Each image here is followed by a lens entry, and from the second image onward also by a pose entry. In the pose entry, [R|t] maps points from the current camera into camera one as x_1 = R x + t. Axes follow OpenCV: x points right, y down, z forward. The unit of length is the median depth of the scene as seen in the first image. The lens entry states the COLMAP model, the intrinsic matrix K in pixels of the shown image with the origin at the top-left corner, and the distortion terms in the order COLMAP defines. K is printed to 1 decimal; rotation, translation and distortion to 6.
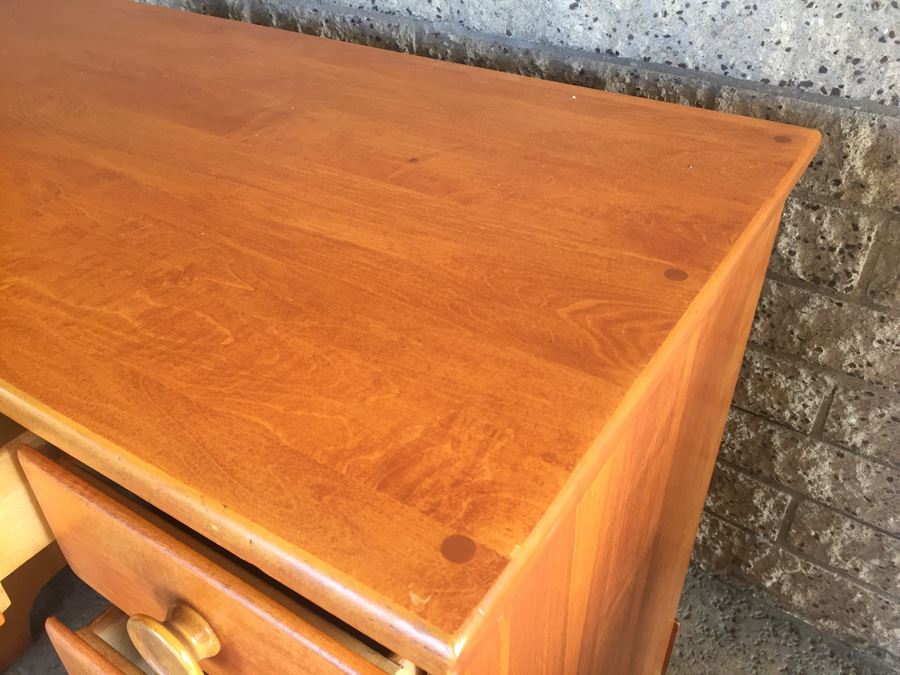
lens RADIAL K [[775.4, 0, 450.6], [0, 775.4, 333.3], [0, 0, 1]] dist [0.089287, -0.135422]
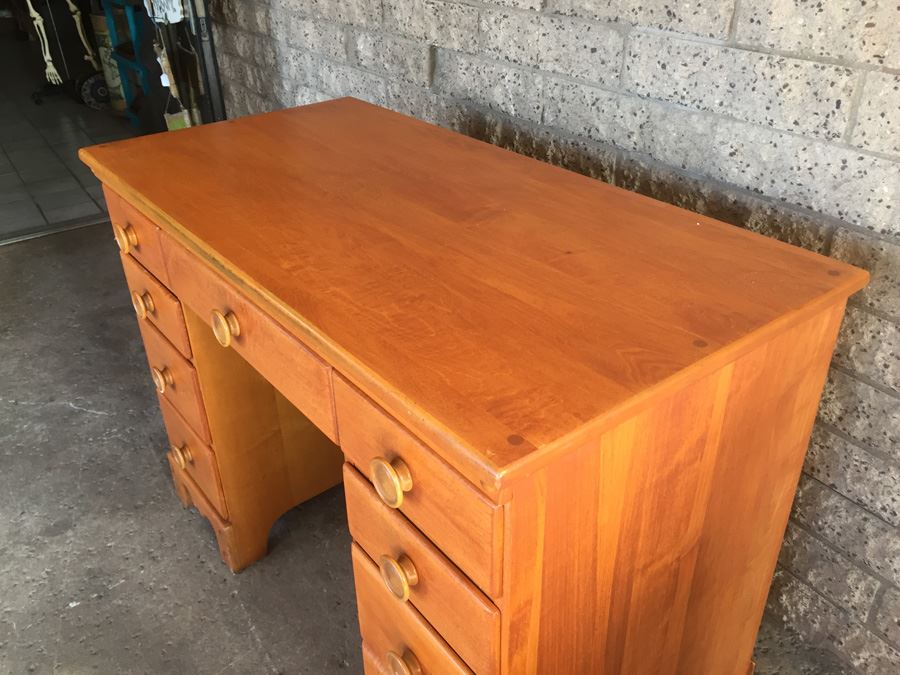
lens RADIAL K [[775.9, 0, 445.3], [0, 775.9, 329.9], [0, 0, 1]] dist [0.081791, -0.119769]
pose [[0.944486, 0.159589, -0.287189, 0.171991], [-0.187058, 0.979800, -0.070714, 0.076490], [0.270103, 0.120510, 0.955260, -0.481064]]
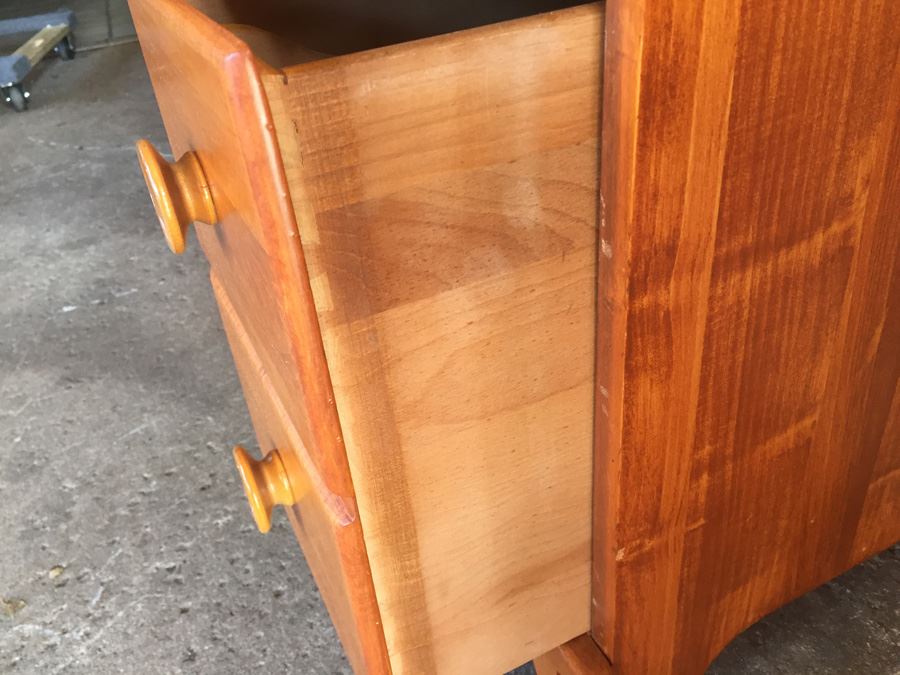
lens RADIAL K [[775.4, 0, 450.6], [0, 775.4, 333.3], [0, 0, 1]] dist [0.089287, -0.135422]
pose [[0.856669, 0.227418, -0.463034, 0.141230], [-0.242103, 0.969834, 0.028411, 0.691237], [0.455527, 0.087763, 0.885885, 0.362852]]
